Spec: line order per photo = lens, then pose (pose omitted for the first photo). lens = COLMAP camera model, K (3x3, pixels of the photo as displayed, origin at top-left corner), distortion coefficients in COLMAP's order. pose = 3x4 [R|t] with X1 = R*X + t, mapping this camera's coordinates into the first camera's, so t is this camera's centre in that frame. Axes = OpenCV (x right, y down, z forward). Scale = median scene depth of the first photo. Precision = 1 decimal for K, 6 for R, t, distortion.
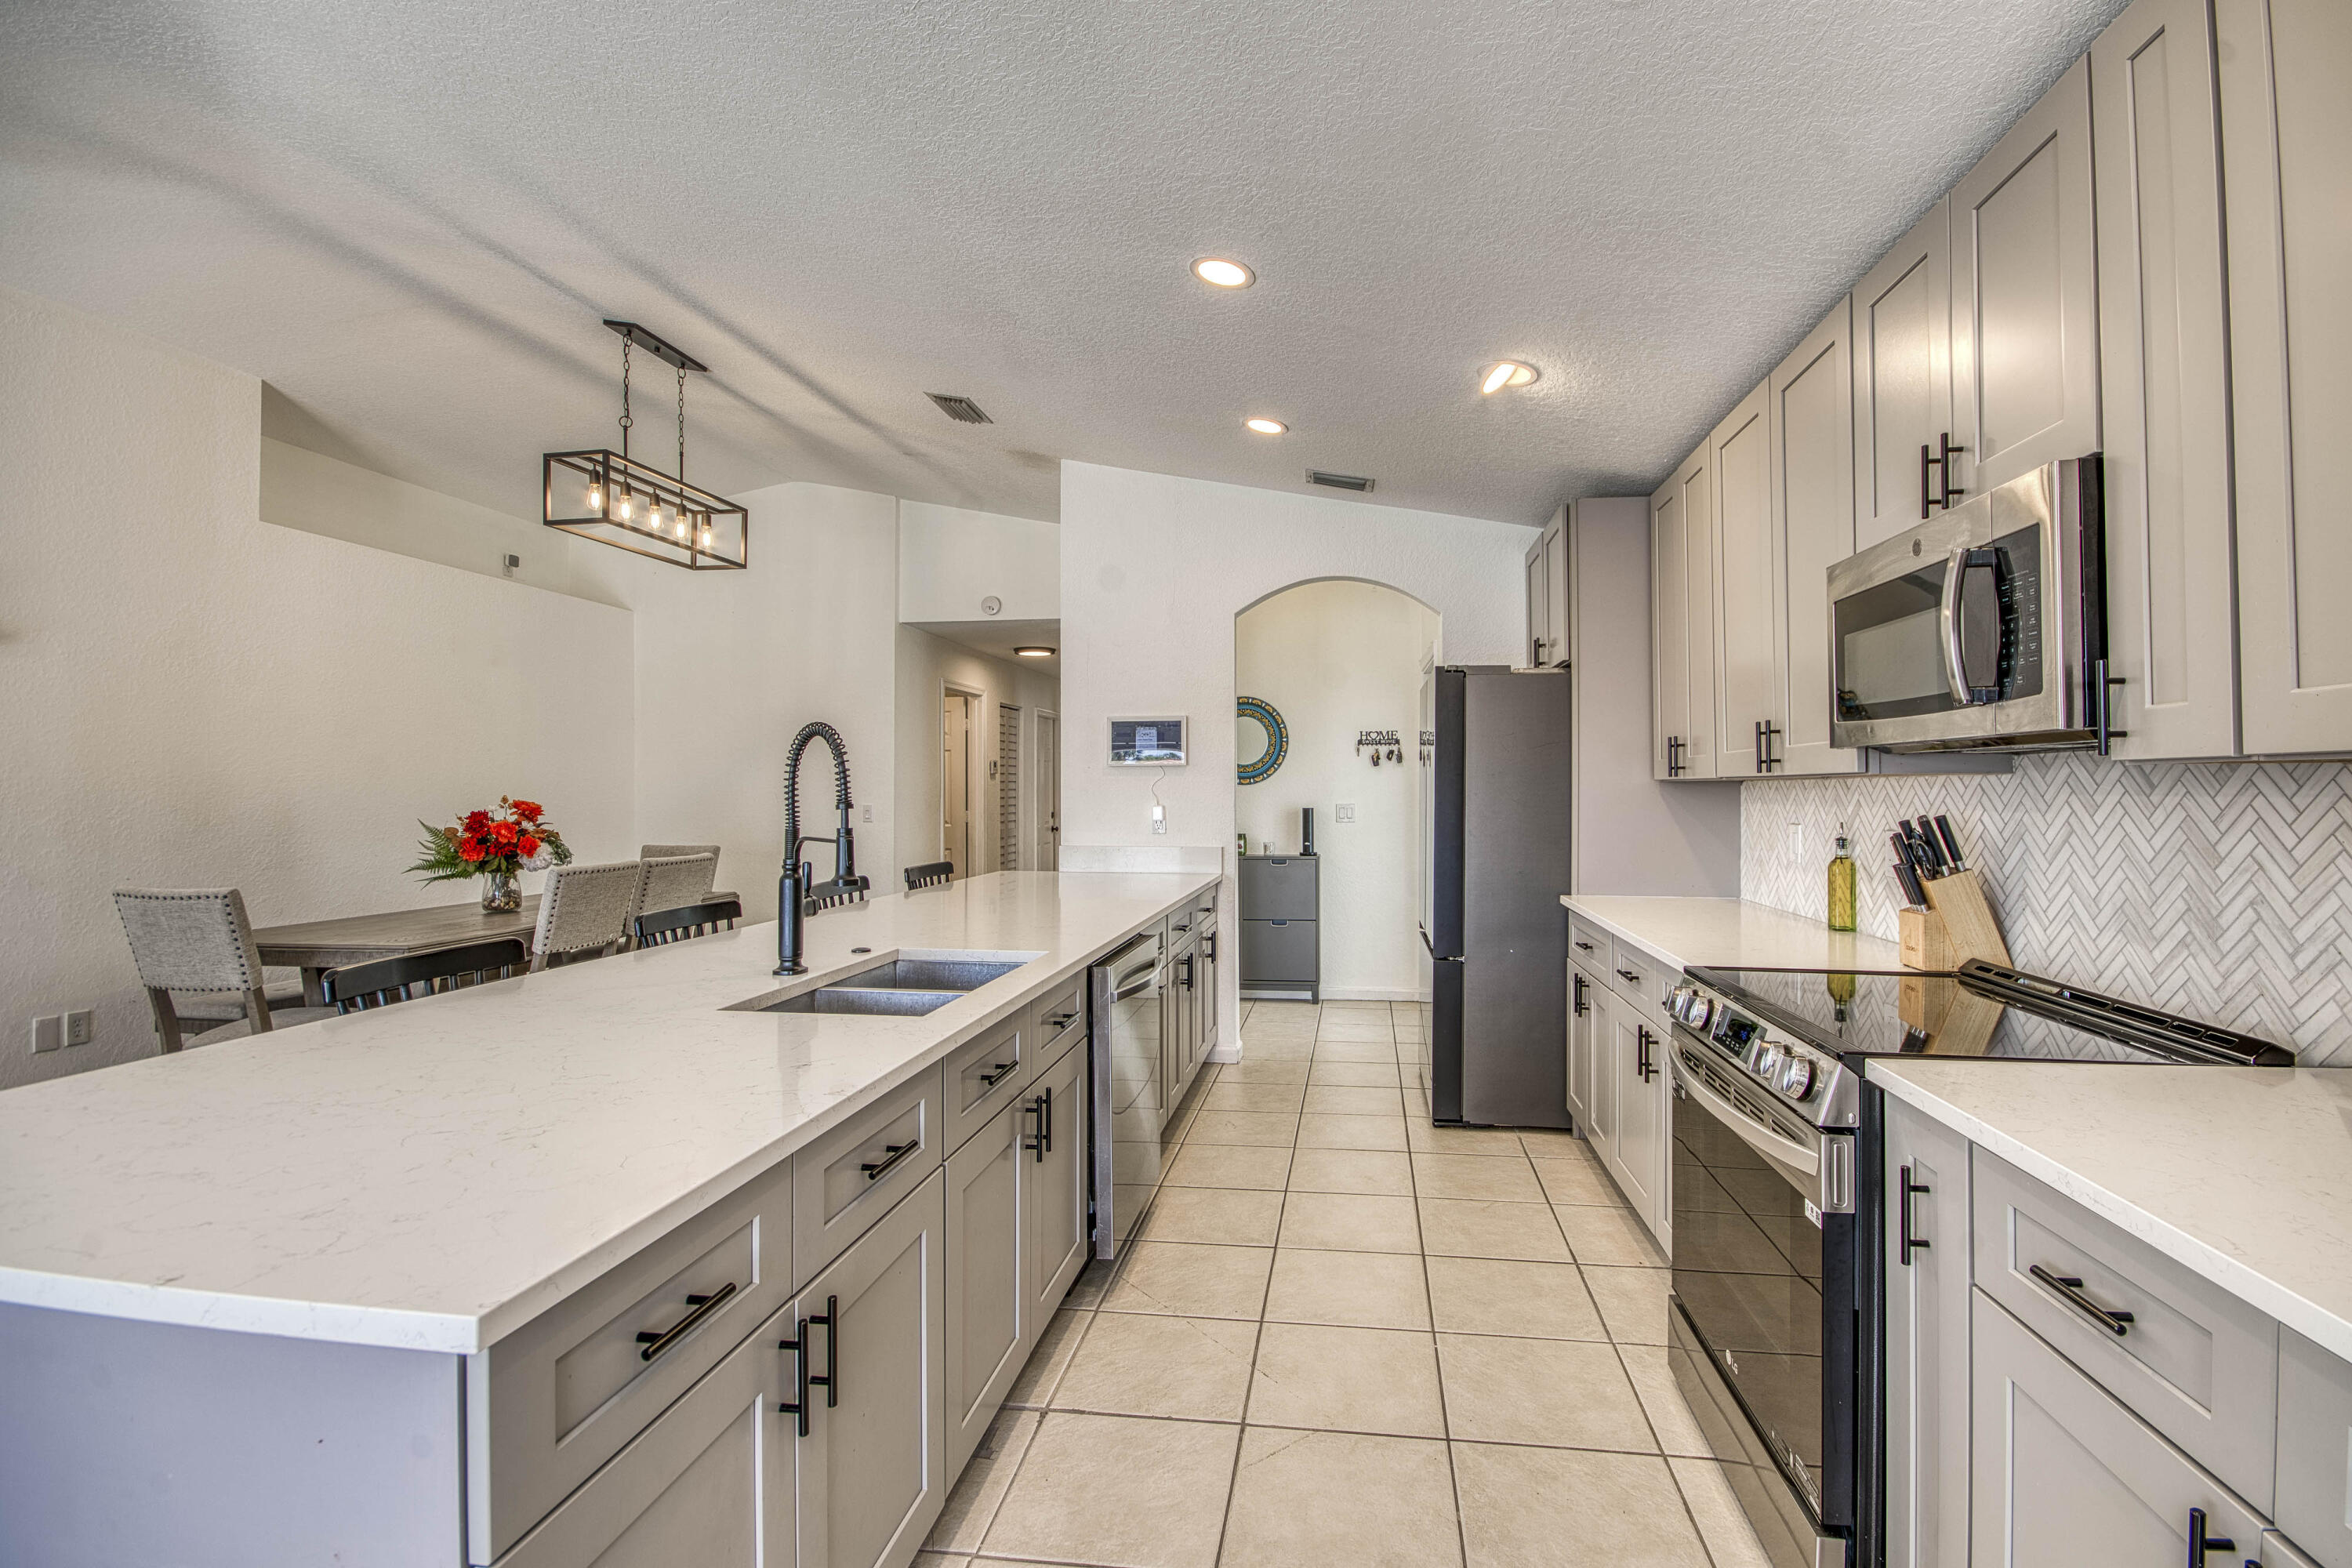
lens RADIAL K [[1040.8, 0, 1236.6], [0, 1040.8, 768.9], [0, 0, 1]] dist [-0.000511, -0.006967]
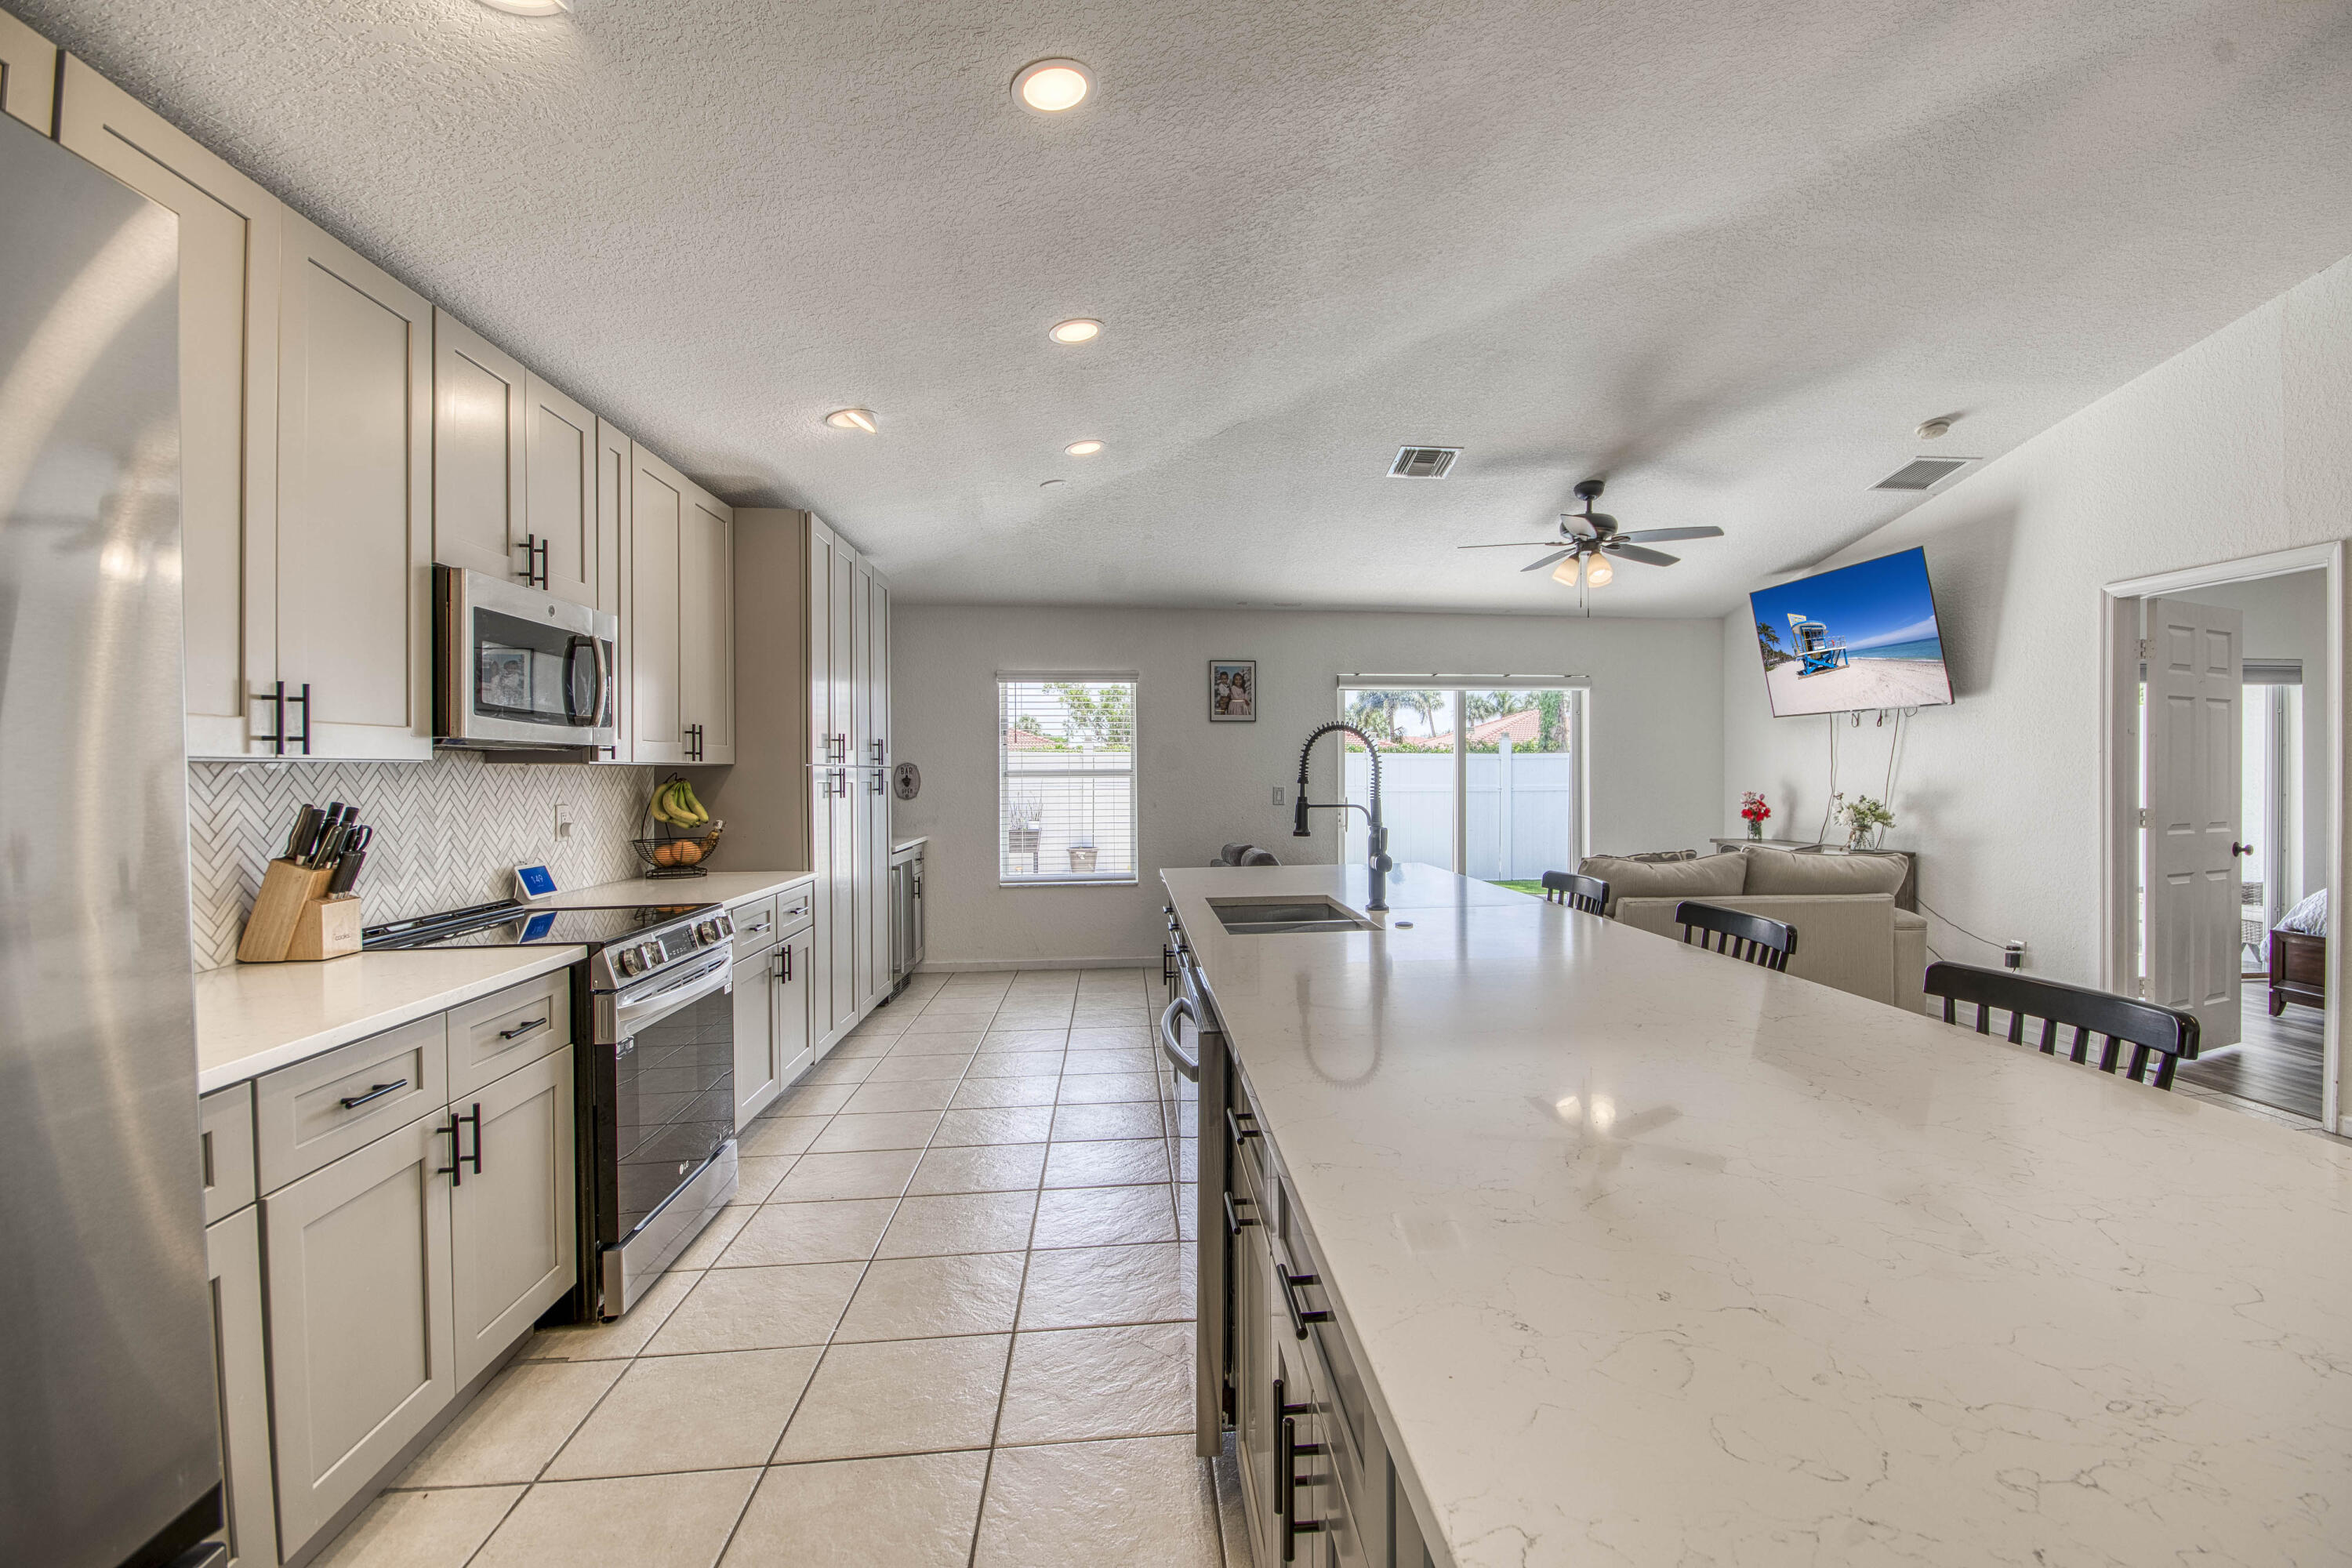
lens RADIAL K [[1040.8, 0, 1243.0], [0, 1040.8, 772.9], [0, 0, 1]] dist [-0.000511, -0.006967]
pose [[-0.972515, 0.007228, -0.232727, 0.022855], [0.011112, 0.999820, -0.015382, 0.022636], [0.232574, -0.017546, -0.972420, 1.210121]]
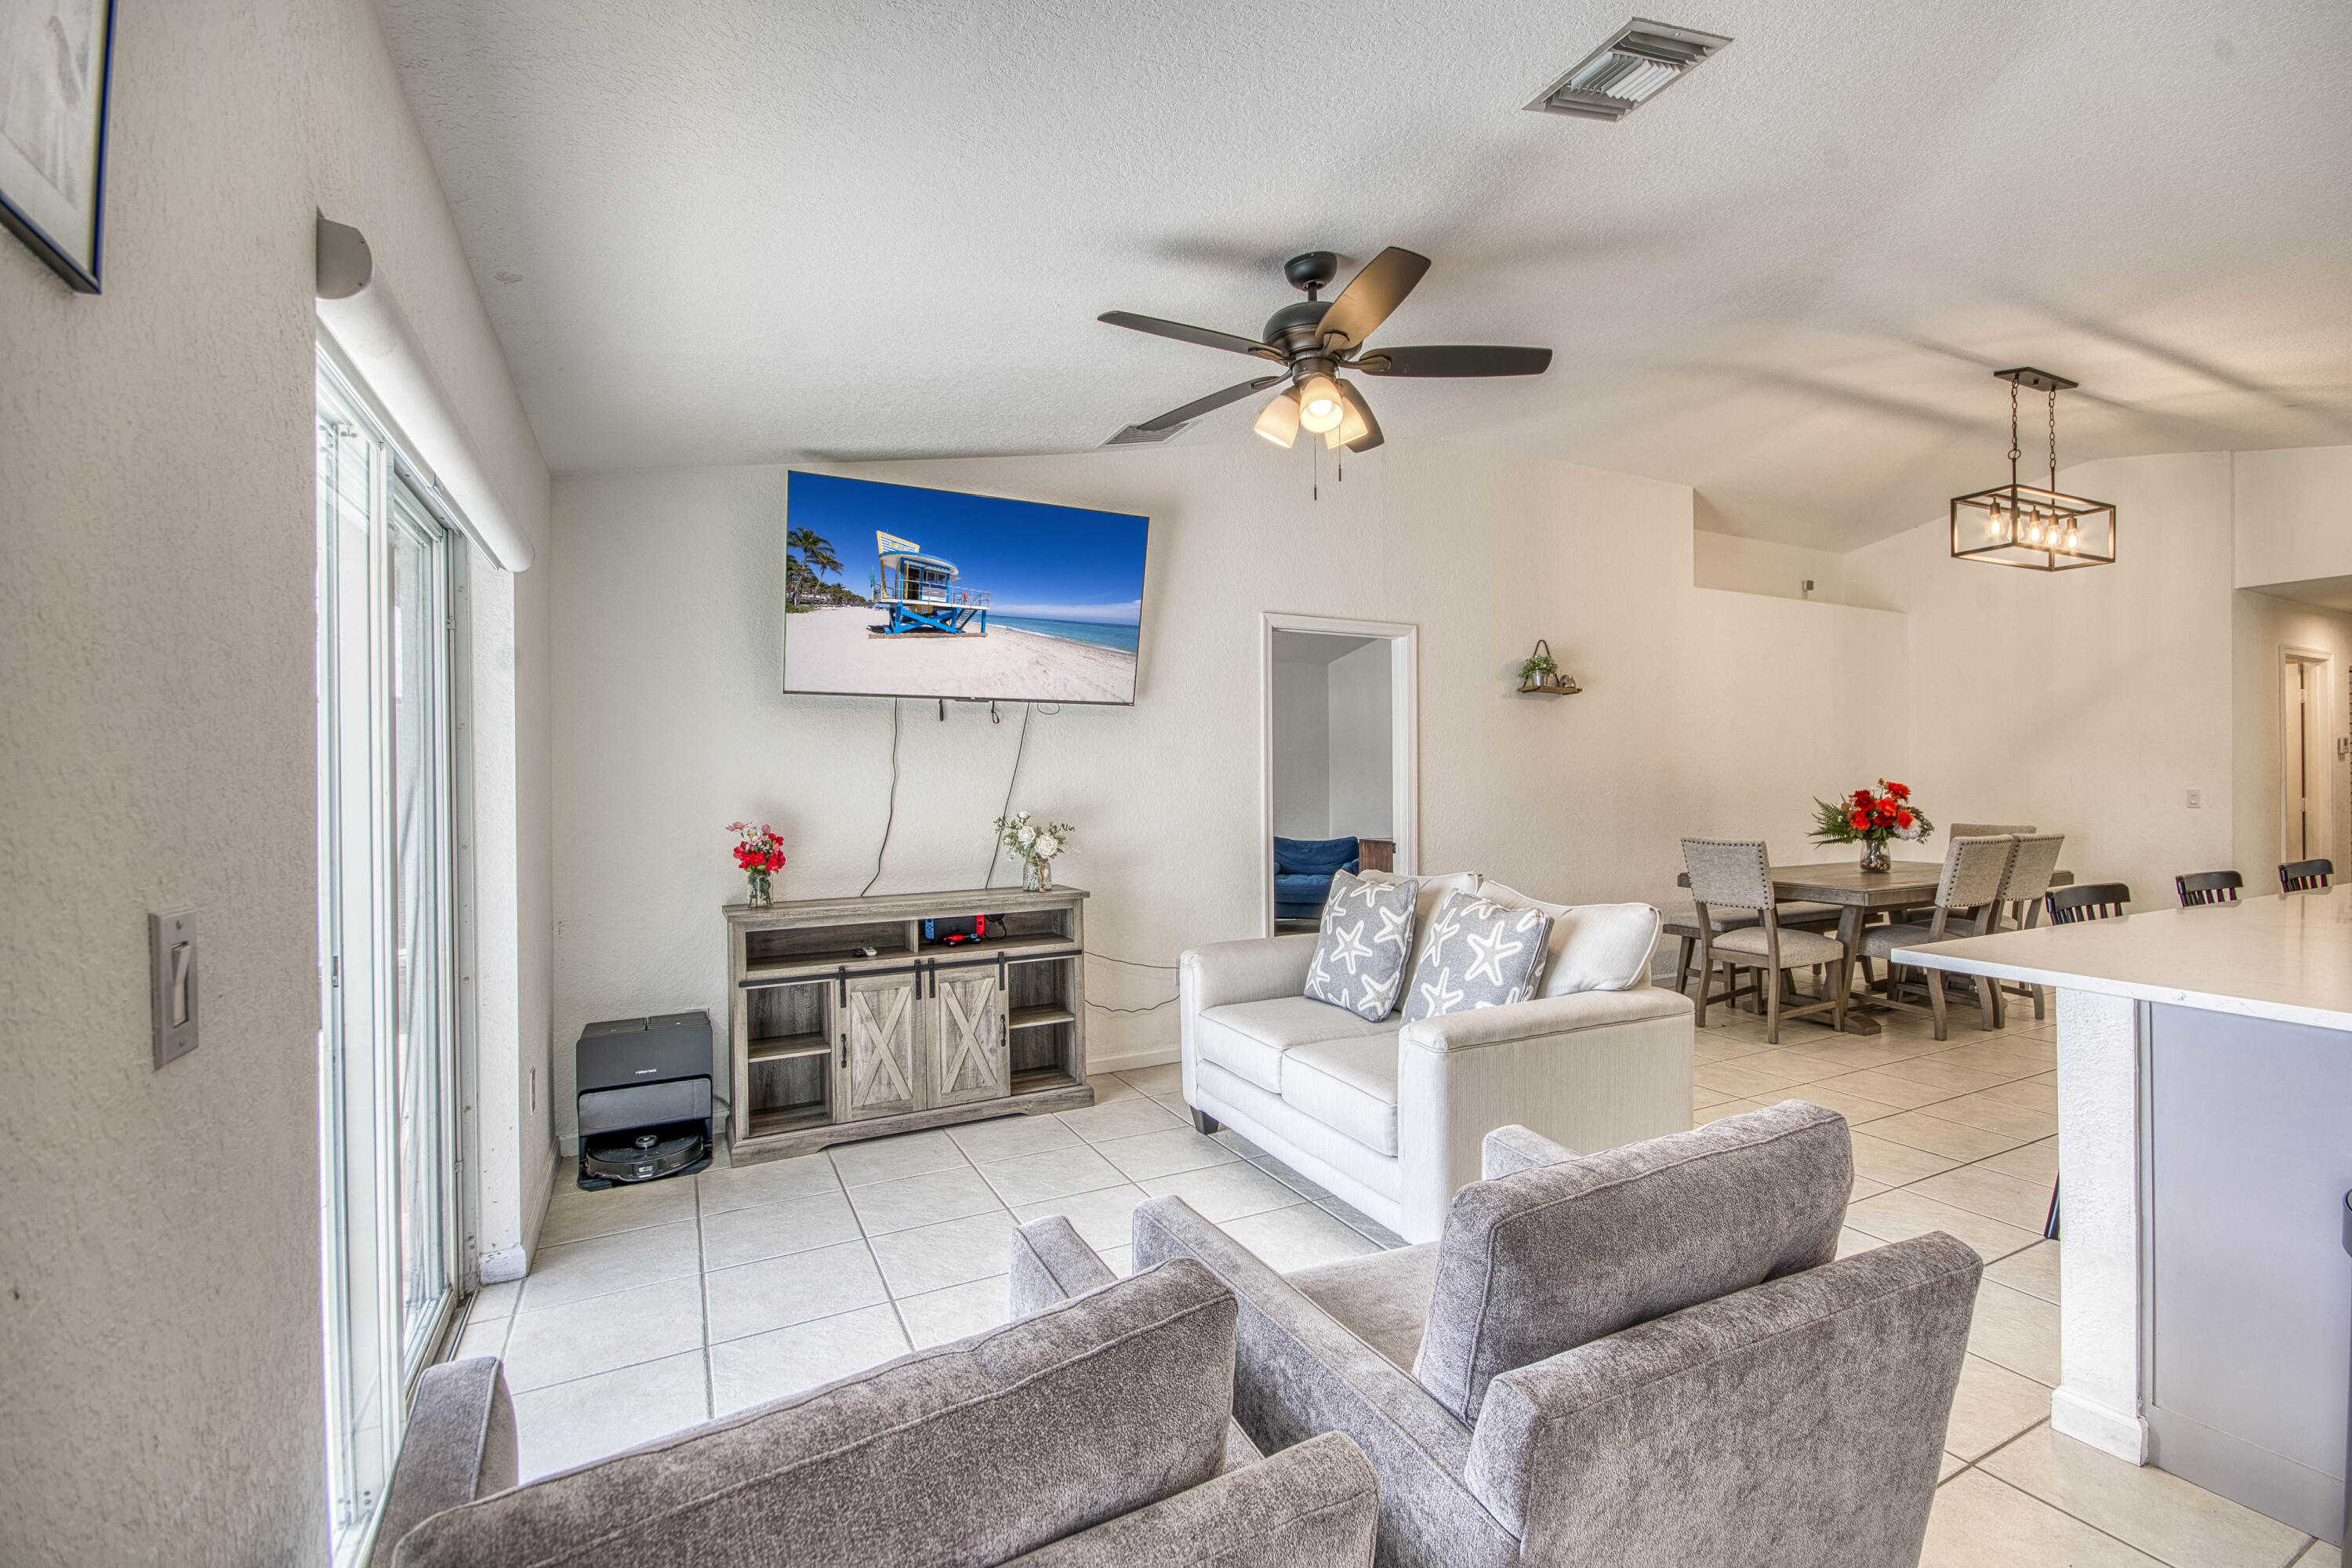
lens RADIAL K [[1040.8, 0, 1223.3], [0, 1040.8, 775.5], [0, 0, 1]] dist [-0.000511, -0.006967]
pose [[0.571740, -0.002269, -0.820432, -0.149665], [0.018509, 0.999777, 0.010133, -0.005527], [0.820226, -0.020979, 0.571654, -0.396653]]
